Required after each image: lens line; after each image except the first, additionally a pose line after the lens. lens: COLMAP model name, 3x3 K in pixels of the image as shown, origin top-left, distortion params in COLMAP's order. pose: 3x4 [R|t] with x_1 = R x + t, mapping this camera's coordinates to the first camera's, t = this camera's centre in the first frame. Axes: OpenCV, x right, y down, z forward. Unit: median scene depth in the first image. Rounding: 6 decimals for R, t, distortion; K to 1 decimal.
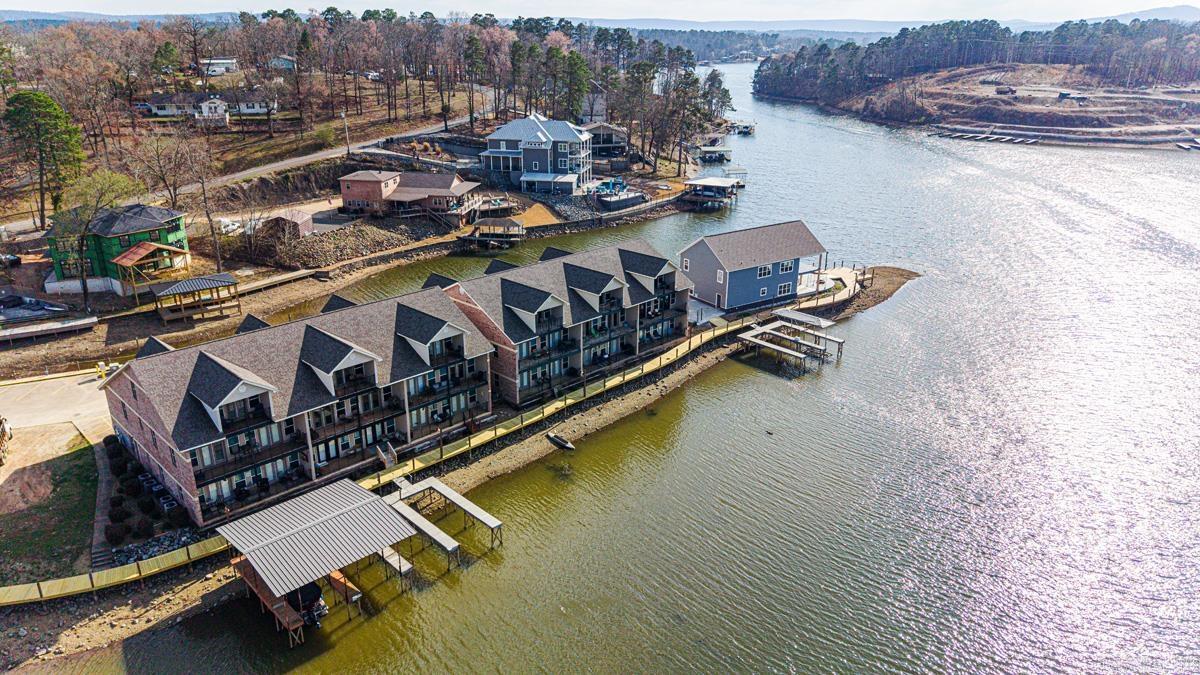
lens RADIAL K [[804.5, 0, 604.9], [0, 804.5, 342.4], [0, 0, 1]] dist [0.057603, -0.080682]
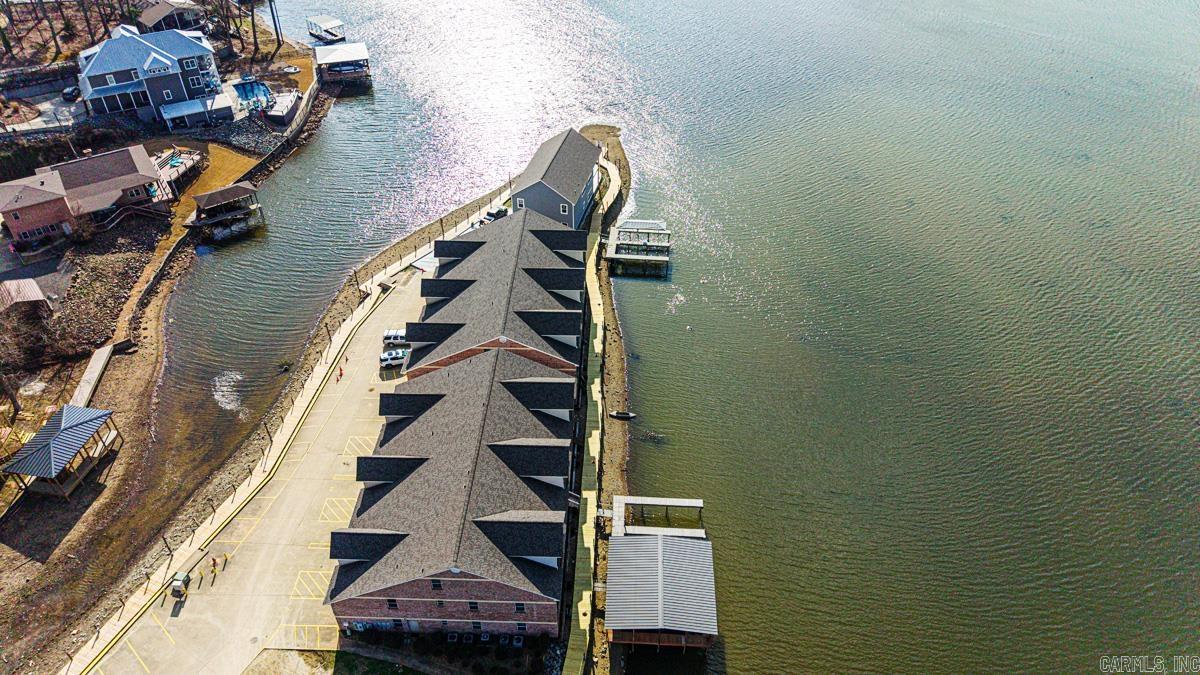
lens RADIAL K [[804.5, 0, 604.9], [0, 804.5, 342.4], [0, 0, 1]] dist [0.057603, -0.080682]
pose [[0.732416, -0.437504, 0.521687, -0.347907], [0.242352, 0.883559, 0.400735, -0.250362], [-0.636264, -0.167073, 0.753163, 0.038826]]
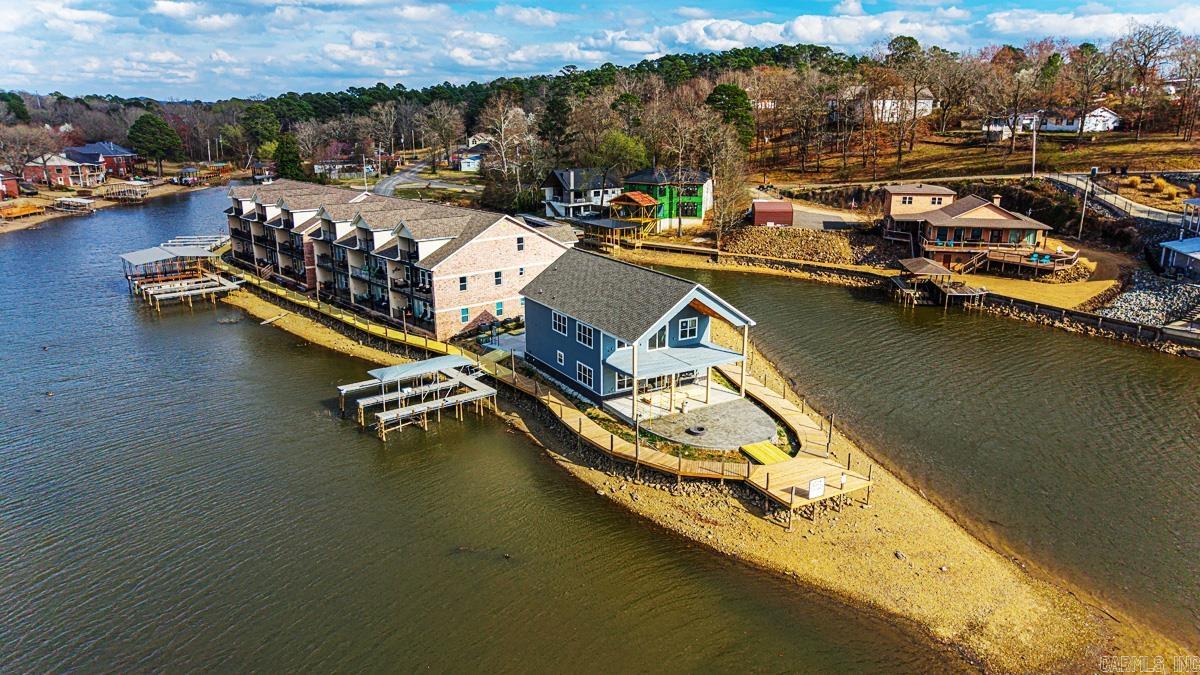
lens RADIAL K [[811.7, 0, 597.1], [0, 811.7, 334.9], [0, 0, 1]] dist [0.033822, -0.044862]
pose [[-0.070487, 0.259326, -0.963214, 0.543167], [-0.355383, 0.895727, 0.267163, -0.175241], [0.932059, 0.361142, 0.029023, 0.712007]]
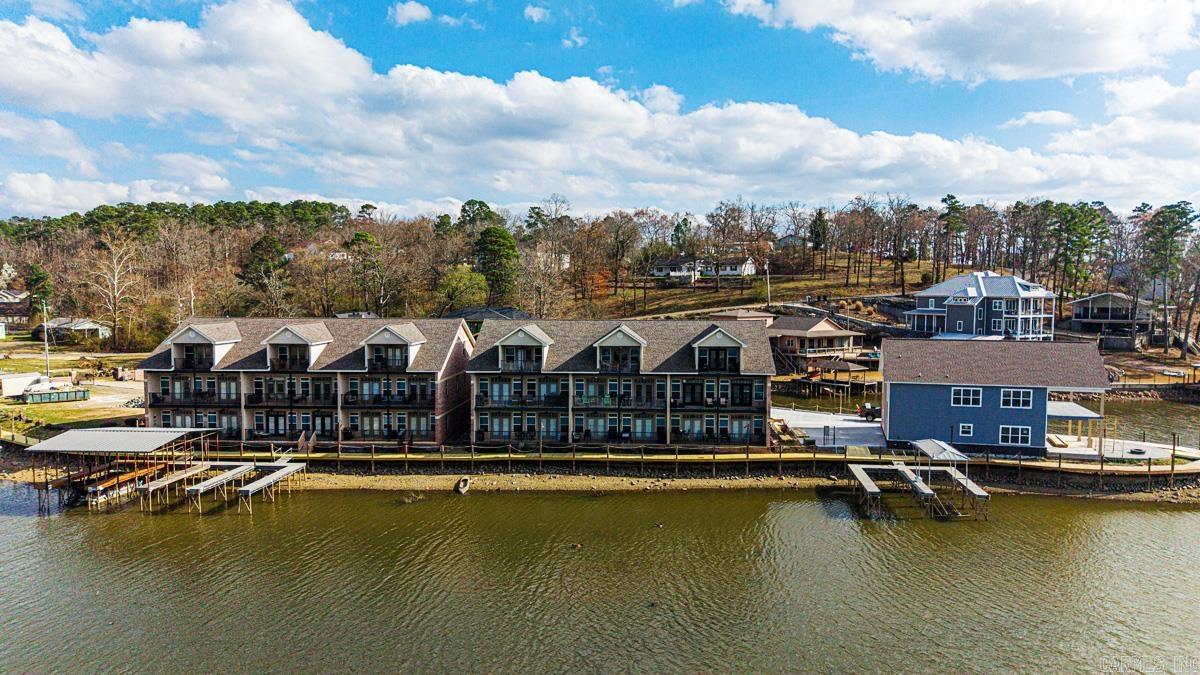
lens RADIAL K [[853.8, 0, 620.2], [0, 853.8, 335.0], [0, 0, 1]] dist [0.012605, -0.003067]
pose [[0.671638, 0.038221, -0.739893, 0.367582], [-0.262864, 0.945991, -0.189748, 0.050667], [0.692679, 0.321933, 0.645410, 0.235076]]
